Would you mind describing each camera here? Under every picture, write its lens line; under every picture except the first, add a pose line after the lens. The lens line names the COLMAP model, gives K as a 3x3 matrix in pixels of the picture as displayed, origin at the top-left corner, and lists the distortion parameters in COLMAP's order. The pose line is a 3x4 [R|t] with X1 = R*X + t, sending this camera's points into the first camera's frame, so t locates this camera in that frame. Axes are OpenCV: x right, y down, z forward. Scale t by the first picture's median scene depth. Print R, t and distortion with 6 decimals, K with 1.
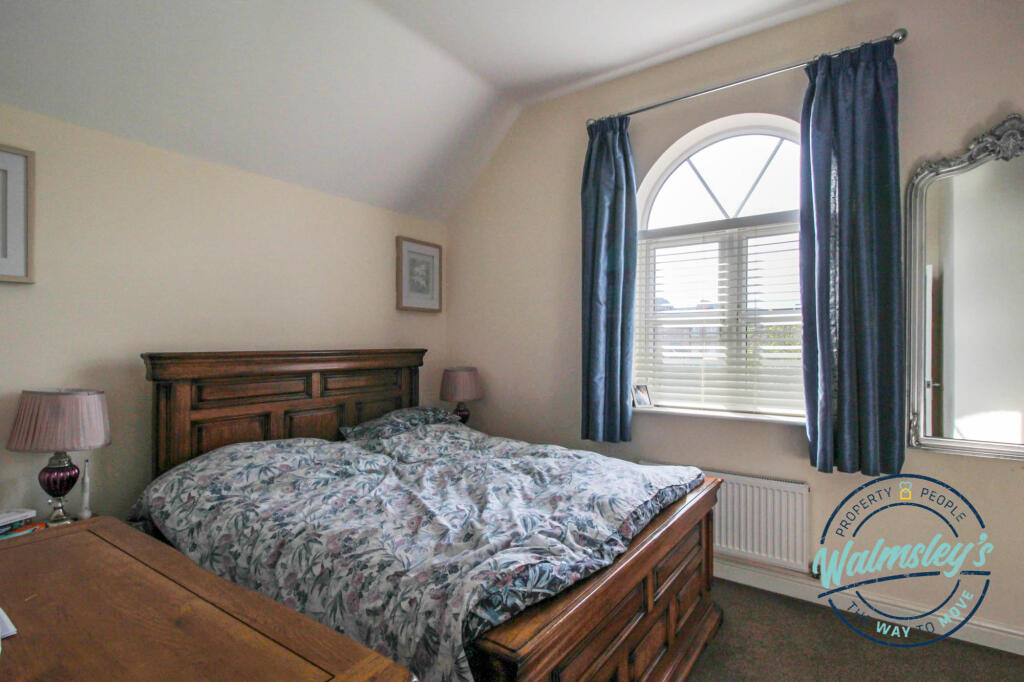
lens RADIAL K [[505.9, 0, 517.7], [0, 505.9, 341.2], [0, 0, 1]] dist [0.012562, -0.000957]
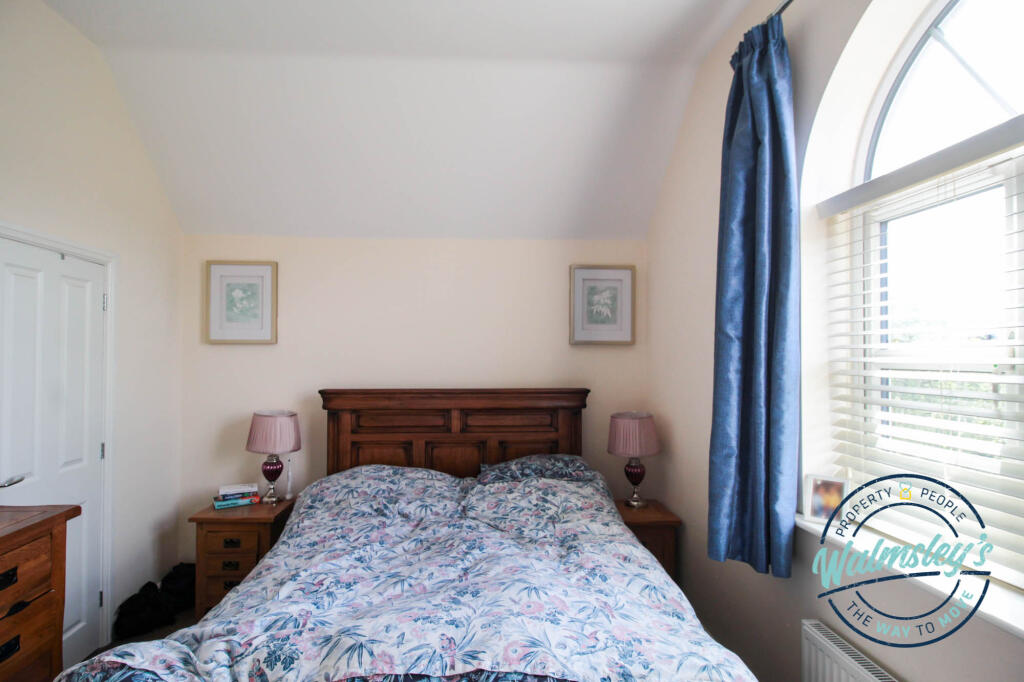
lens RADIAL K [[505.9, 0, 517.1], [0, 505.9, 347.9], [0, 0, 1]] dist [0.012562, -0.000957]
pose [[0.603997, -0.007498, -0.796951, 0.568288], [0.000746, 0.999961, -0.008842, -0.062561], [0.796986, 0.004746, 0.603979, 0.475357]]
